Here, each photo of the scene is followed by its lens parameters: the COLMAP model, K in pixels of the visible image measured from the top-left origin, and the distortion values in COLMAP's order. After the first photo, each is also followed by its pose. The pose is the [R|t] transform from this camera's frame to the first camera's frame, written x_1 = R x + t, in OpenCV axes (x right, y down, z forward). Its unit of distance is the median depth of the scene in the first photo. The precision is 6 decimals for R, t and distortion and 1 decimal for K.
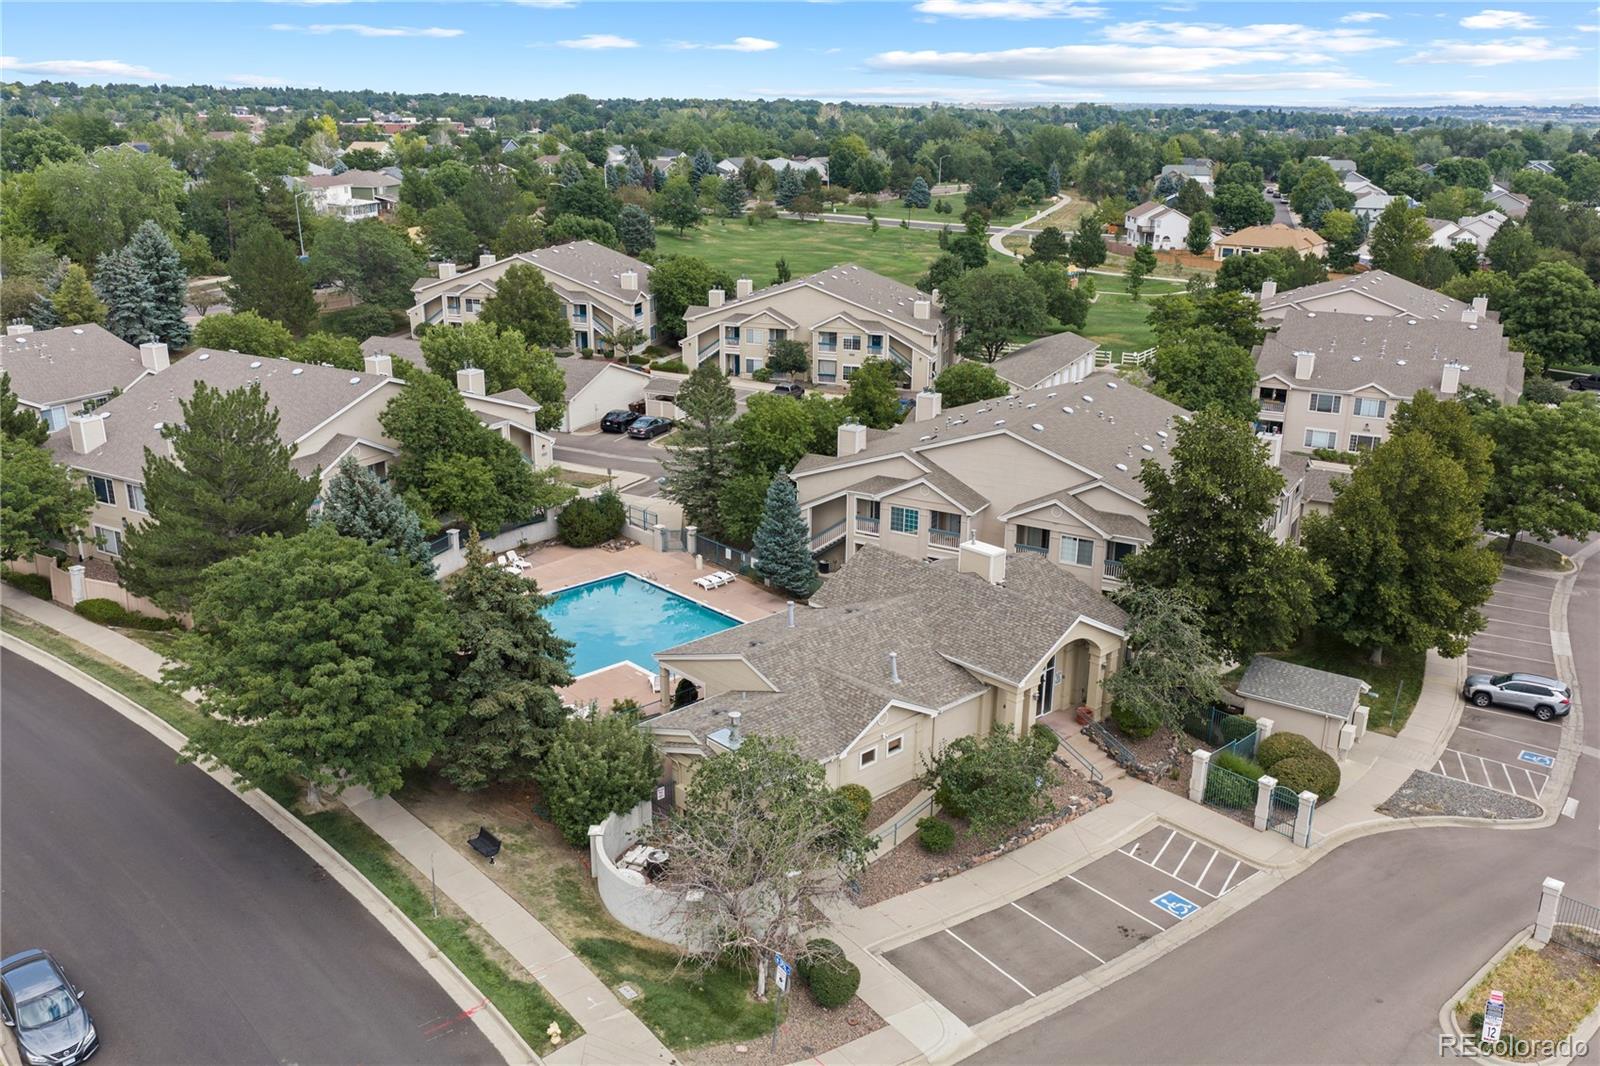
lens RADIAL K [[1333.1, 0, 800.5], [0, 1333.1, 572.3], [0, 0, 1]] dist [0.024178, -0.045772]
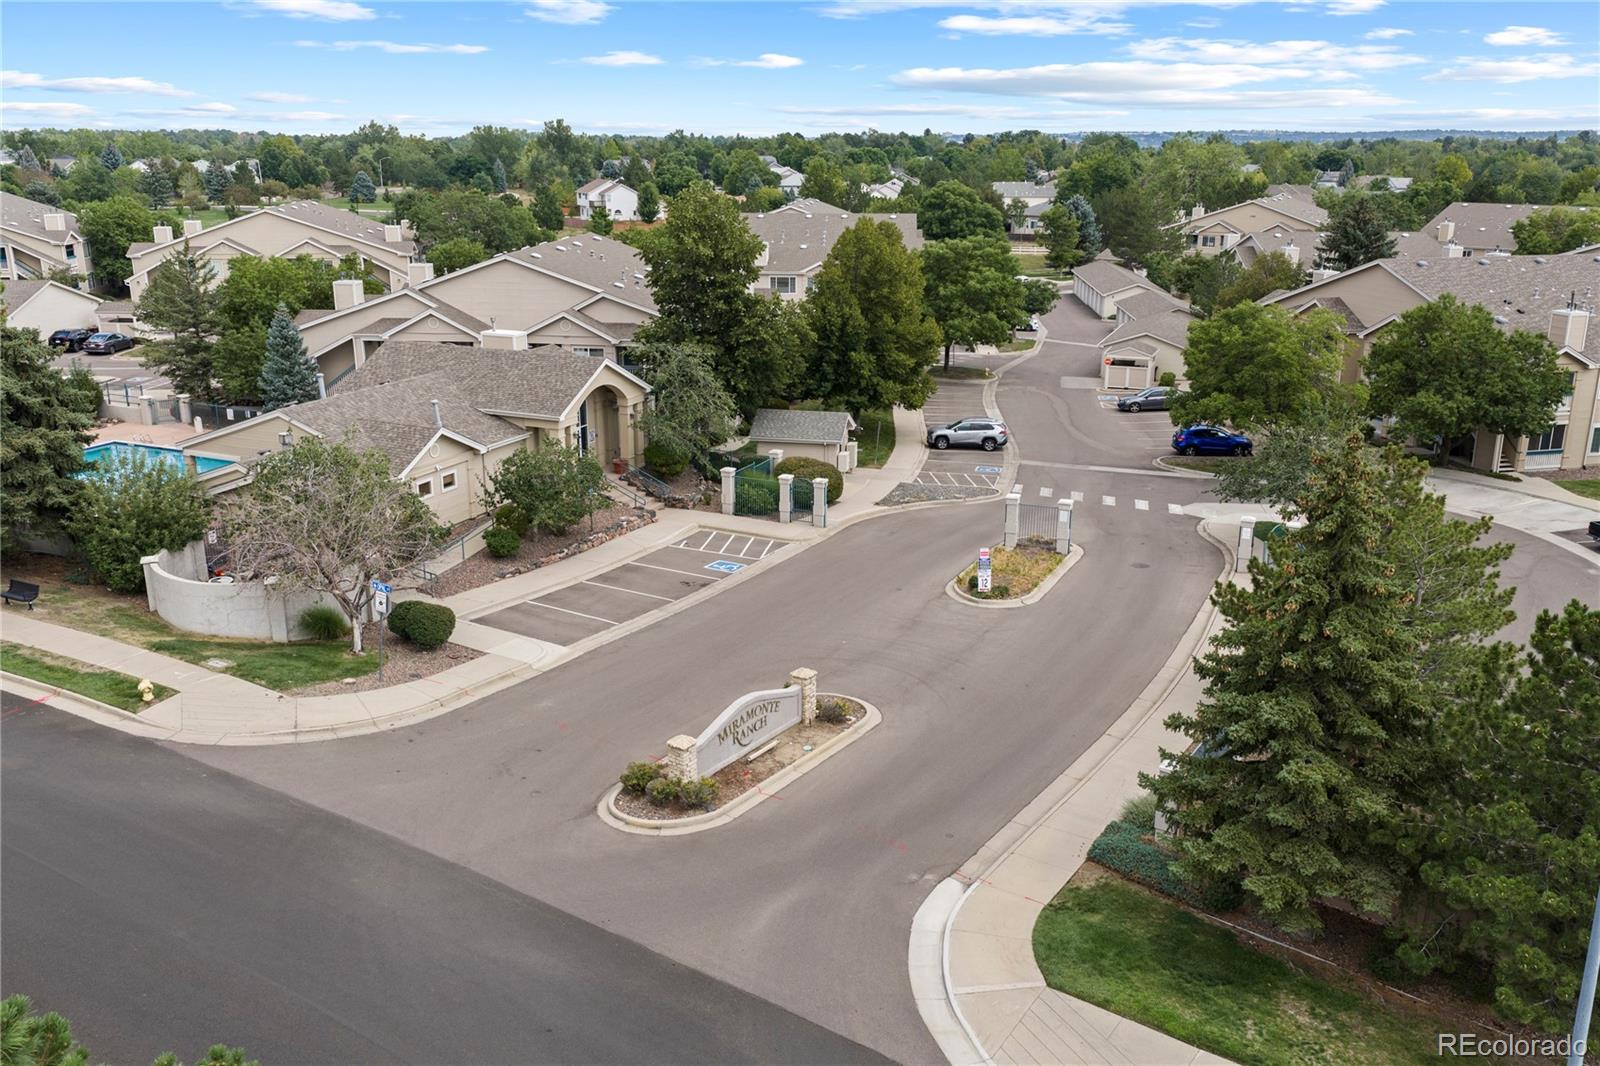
lens RADIAL K [[1333.1, 0, 800.5], [0, 1333.1, 572.3], [0, 0, 1]] dist [0.024178, -0.045772]
pose [[0.922065, -0.122903, 0.367002, -0.056917], [0.130671, 0.991419, 0.003709, 0.197819], [-0.364309, 0.044537, 0.930213, -0.051563]]
